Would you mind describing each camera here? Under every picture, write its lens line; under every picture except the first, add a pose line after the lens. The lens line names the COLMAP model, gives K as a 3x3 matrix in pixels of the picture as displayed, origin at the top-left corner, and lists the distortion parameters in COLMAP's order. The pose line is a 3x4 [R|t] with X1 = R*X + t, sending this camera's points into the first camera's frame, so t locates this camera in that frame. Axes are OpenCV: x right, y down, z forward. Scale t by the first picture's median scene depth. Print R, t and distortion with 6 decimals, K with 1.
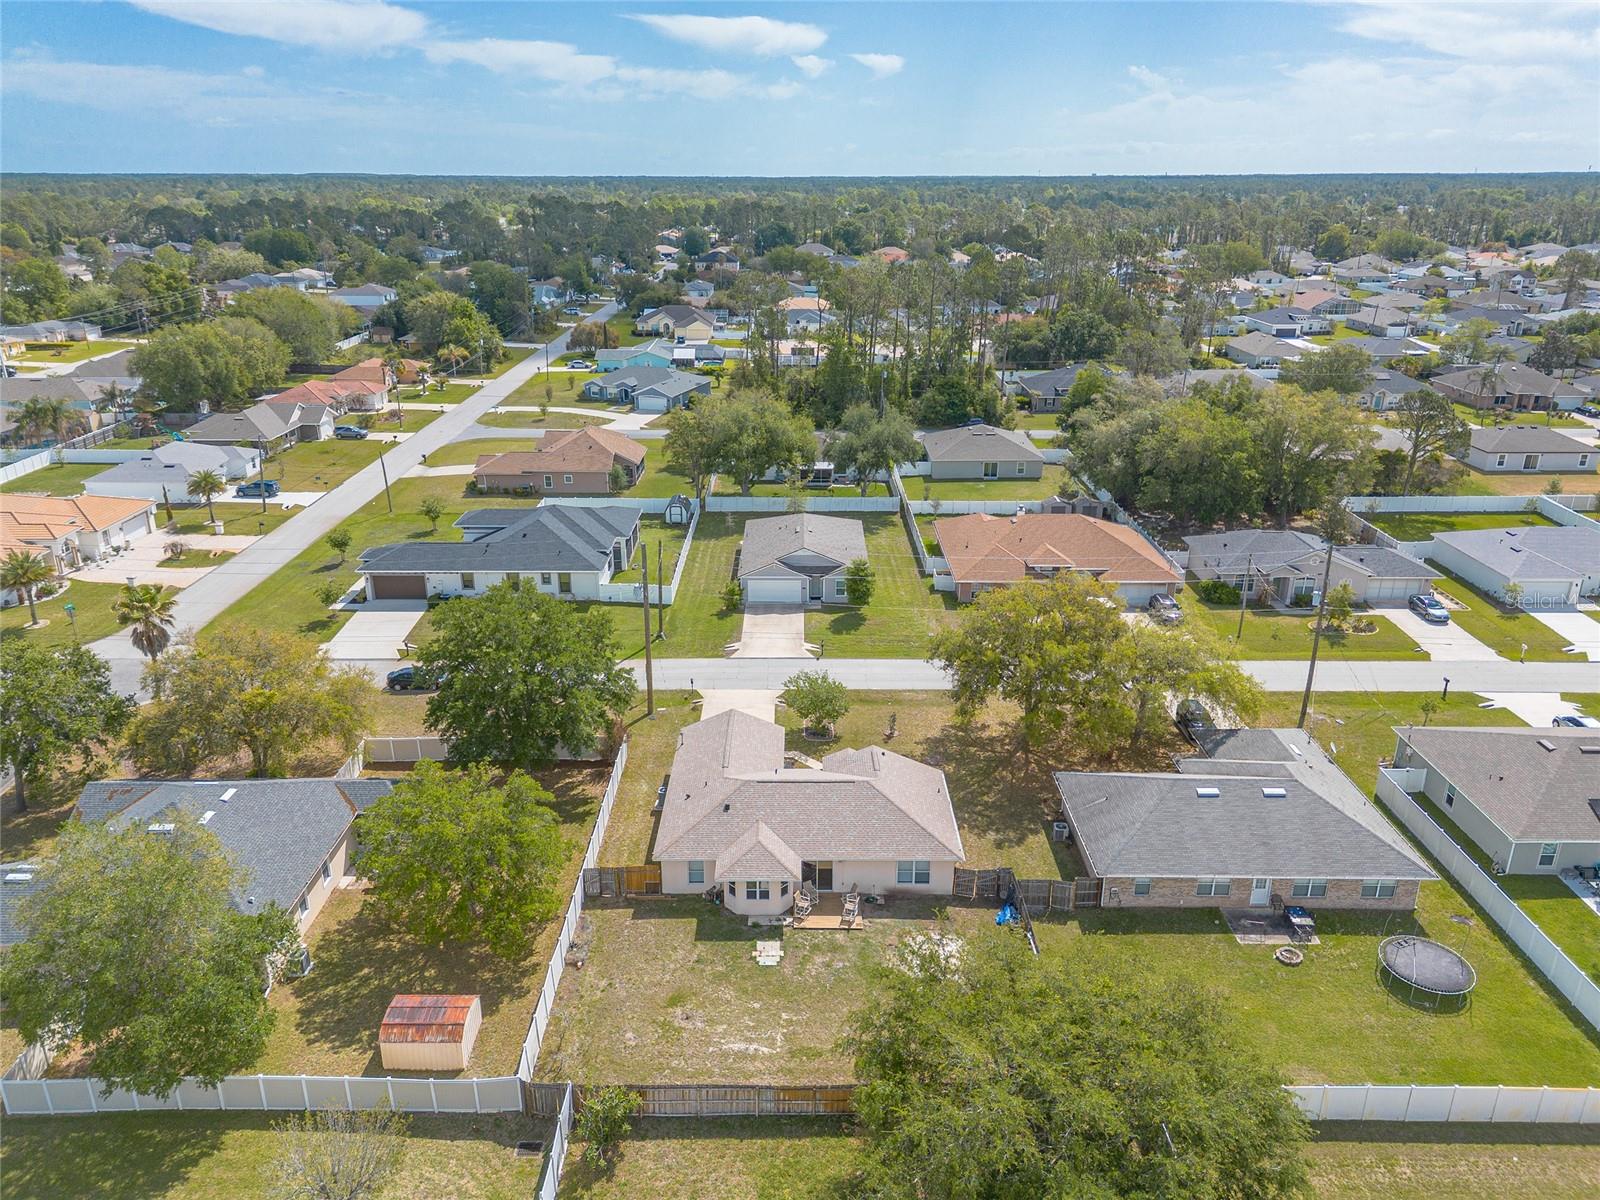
lens RADIAL K [[1112.0, 0, 799.6], [0, 1112.0, 630.2], [0, 0, 1]] dist [0.082336, -0.089256]
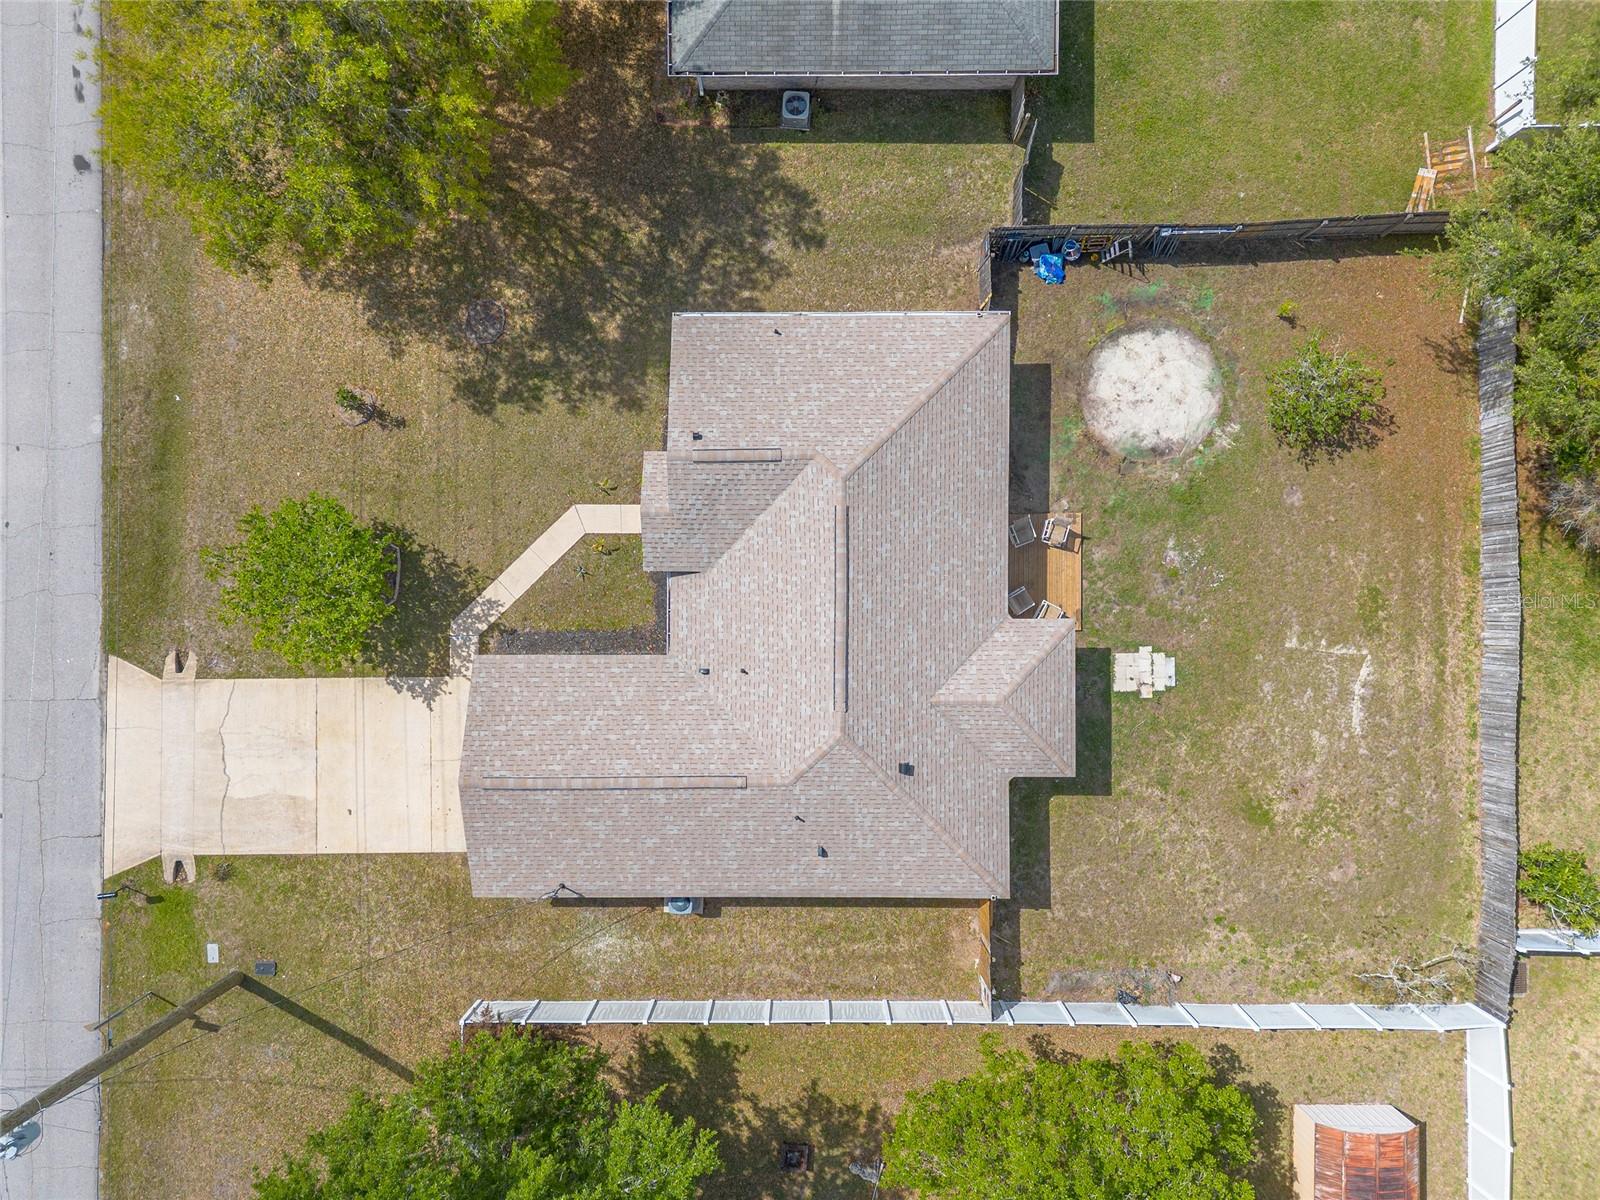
lens RADIAL K [[1125.9, 0, 793.9], [0, 1125.9, 613.9], [0, 0, 1]] dist [0.062660, -0.064609]
pose [[-0.000069, -0.999996, -0.002904, 0.003028], [0.379882, -0.002713, 0.925031, -0.196223], [-0.925035, -0.001039, 0.379880, 0.523108]]
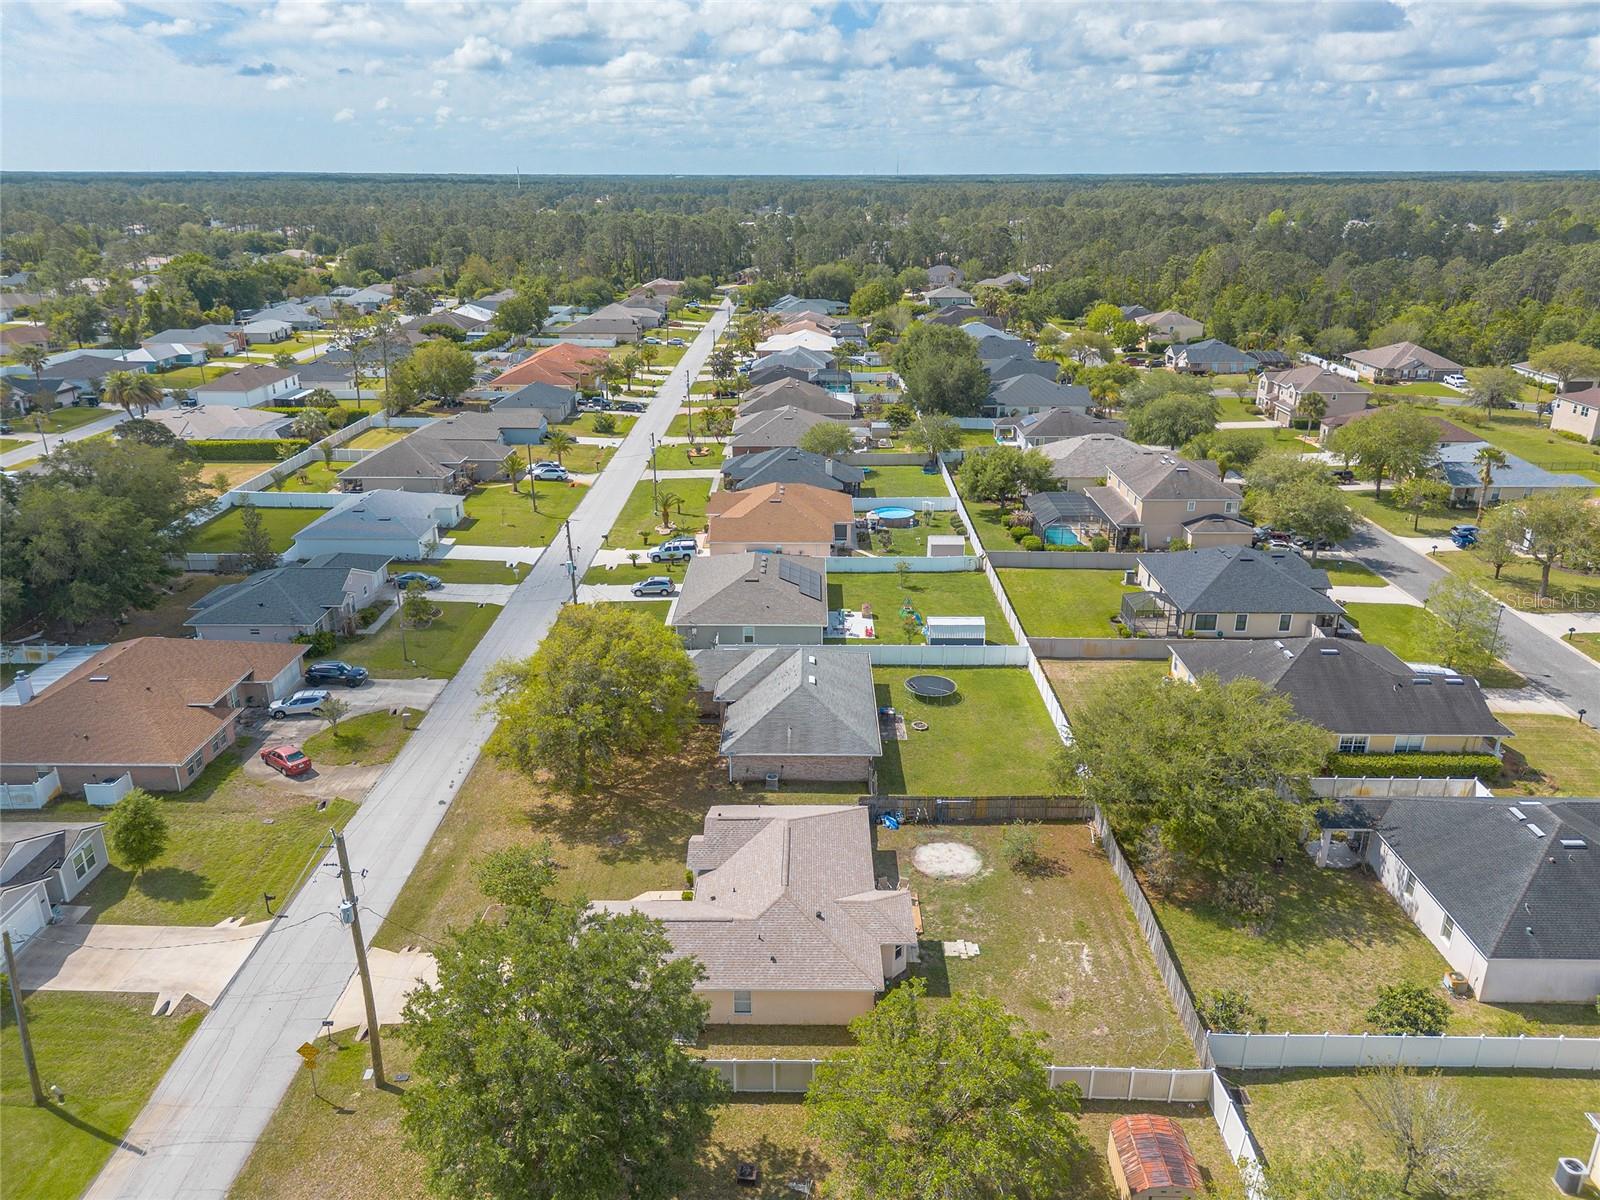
lens RADIAL K [[1112.0, 0, 799.6], [0, 1112.0, 630.2], [0, 0, 1]] dist [0.082336, -0.089256]
pose [[0.007408, -0.376423, 0.926418, -0.502459], [0.375141, 0.859826, 0.346366, -0.222877], [-0.926938, 0.344972, 0.147581, 0.488728]]
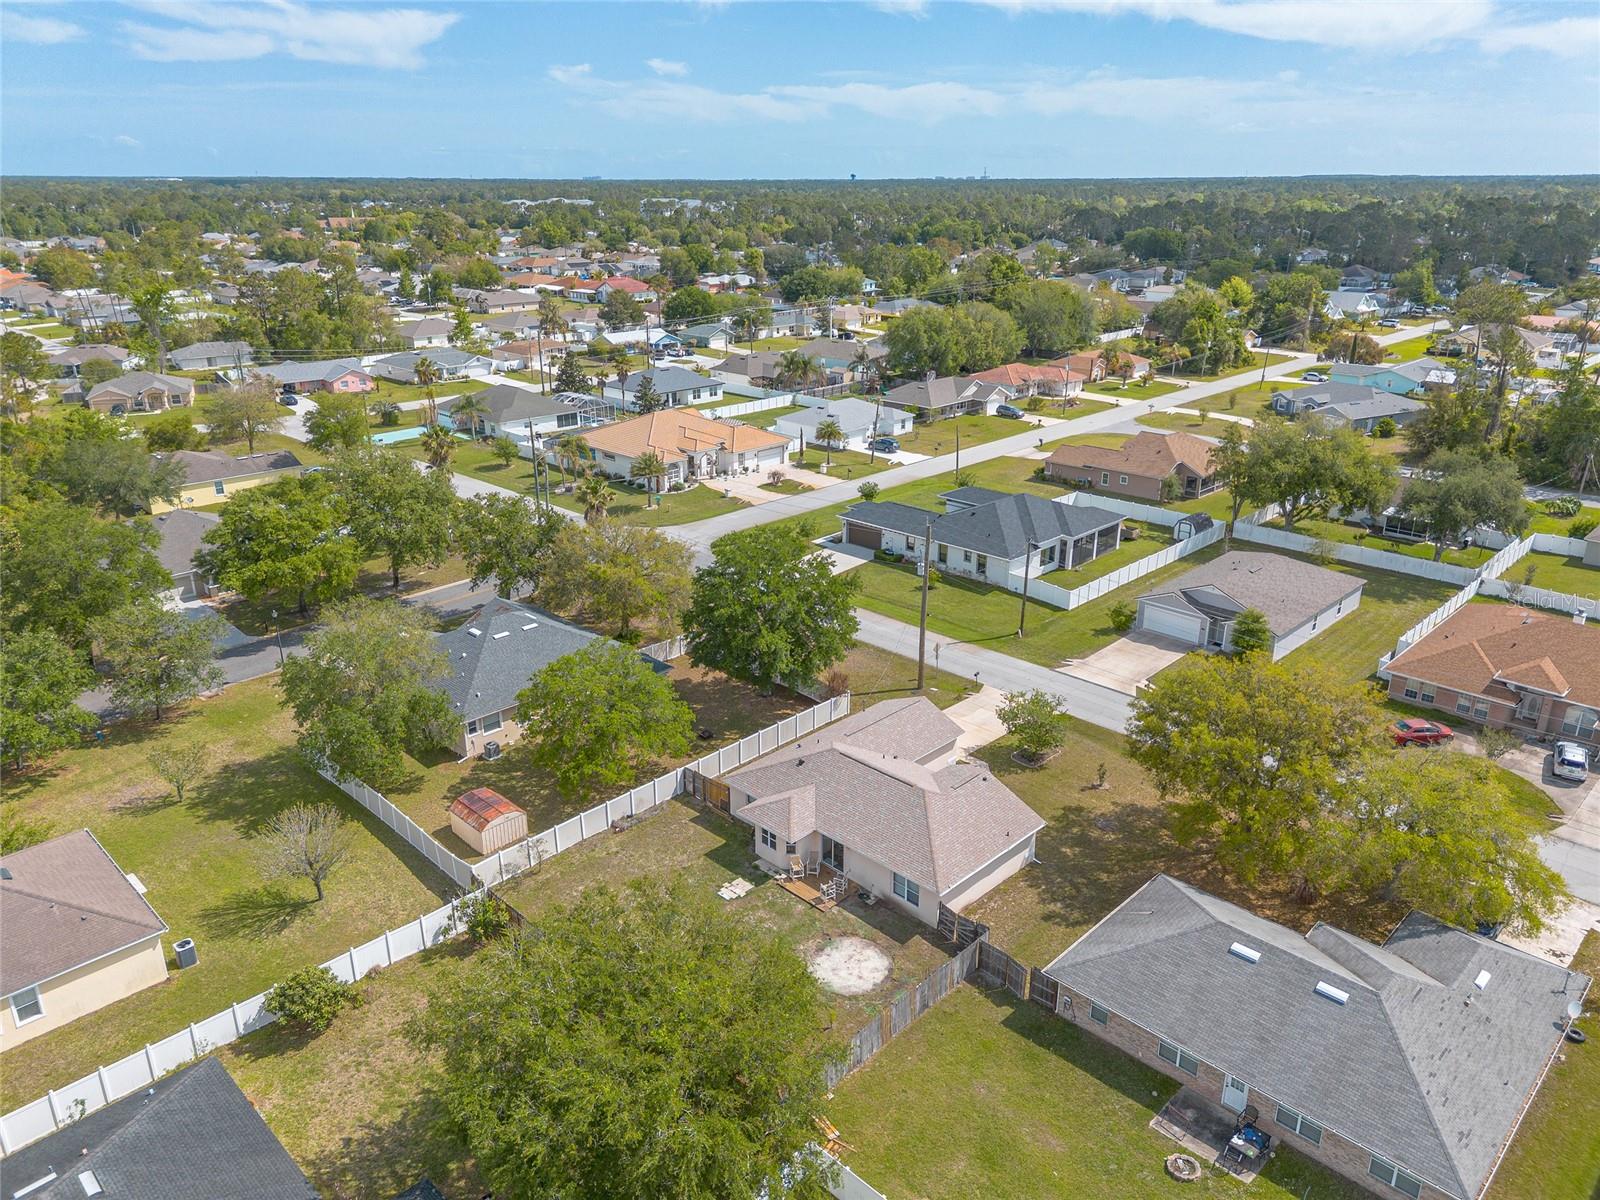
lens RADIAL K [[1112.0, 0, 799.6], [0, 1112.0, 630.2], [0, 0, 1]] dist [0.082336, -0.089256]
pose [[0.712827, 0.260948, -0.650987, 0.362719], [-0.261722, 0.960126, 0.098282, -0.041103], [0.650676, 0.100320, 0.752699, 0.113011]]
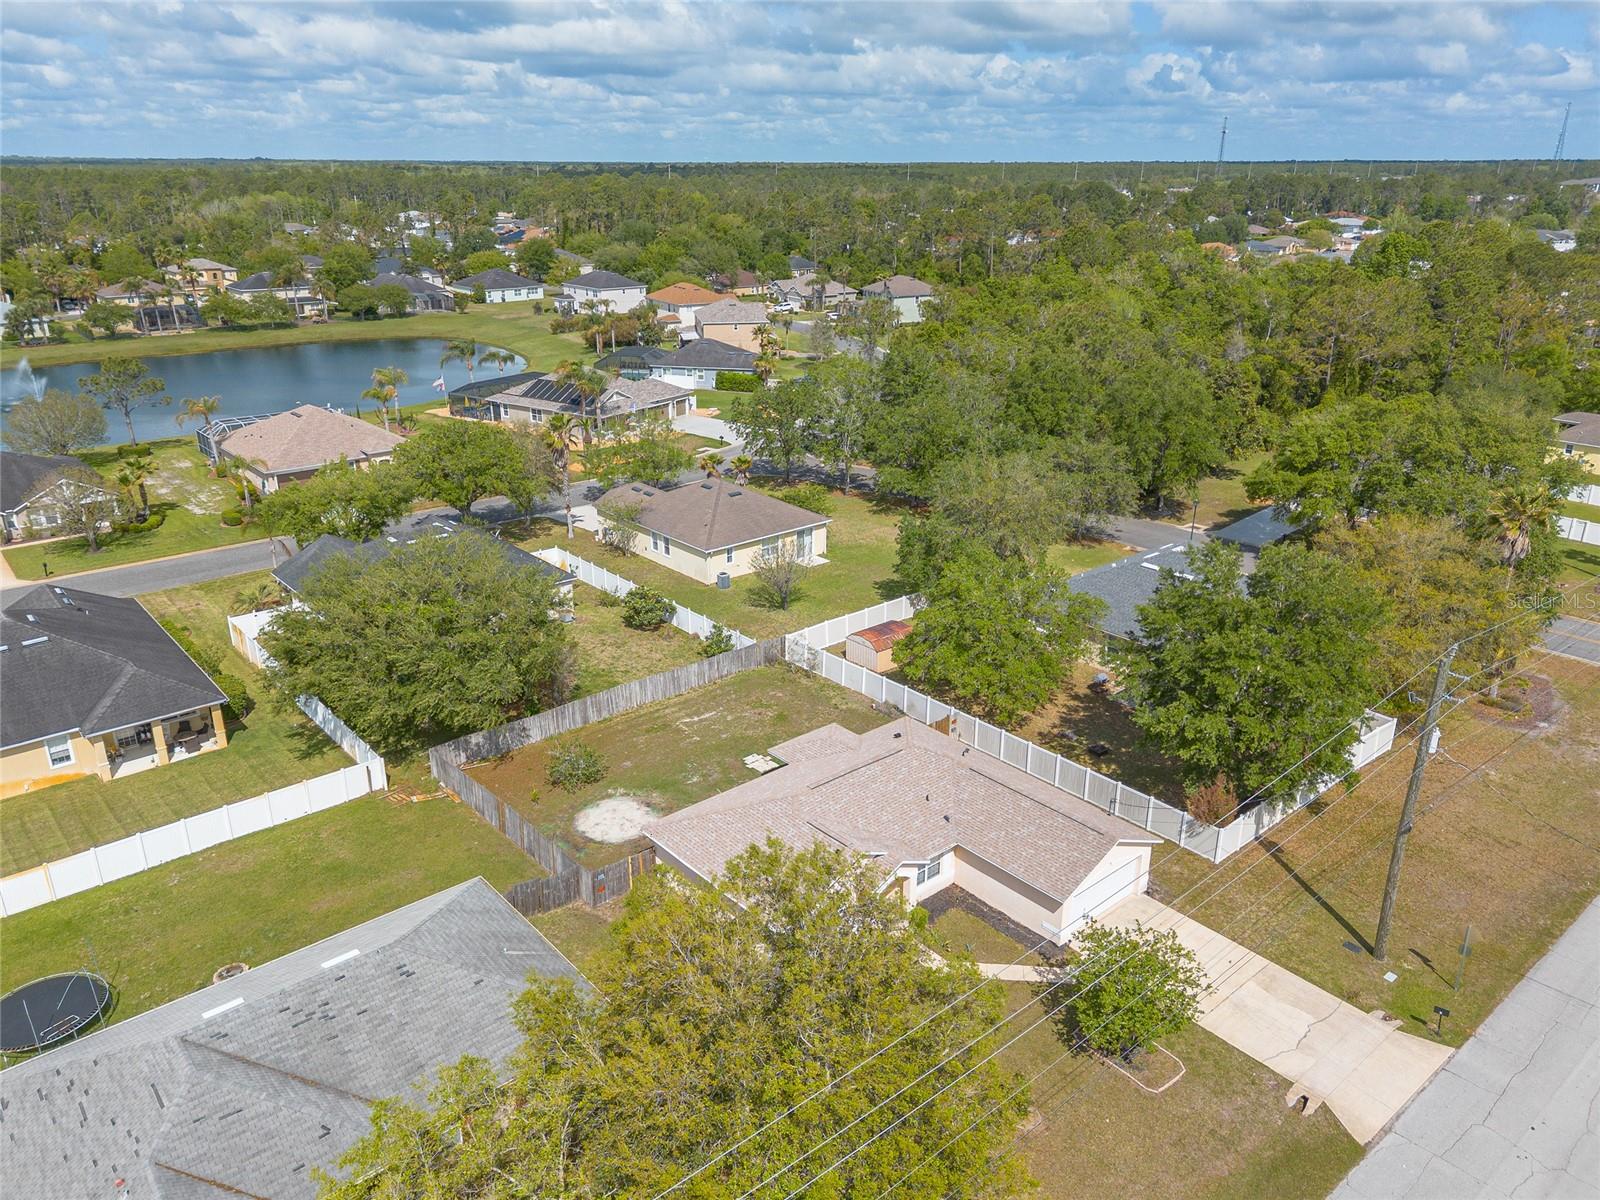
lens RADIAL K [[1140.7, 0, 800.0], [0, 1140.7, 600.0], [0, 0, 1]] dist [0.073987, -0.069747]
pose [[-0.758897, 0.227982, -0.609999, 0.312674], [-0.247341, 0.765610, 0.593855, -0.263932], [0.602410, 0.601553, -0.524630, 0.829237]]
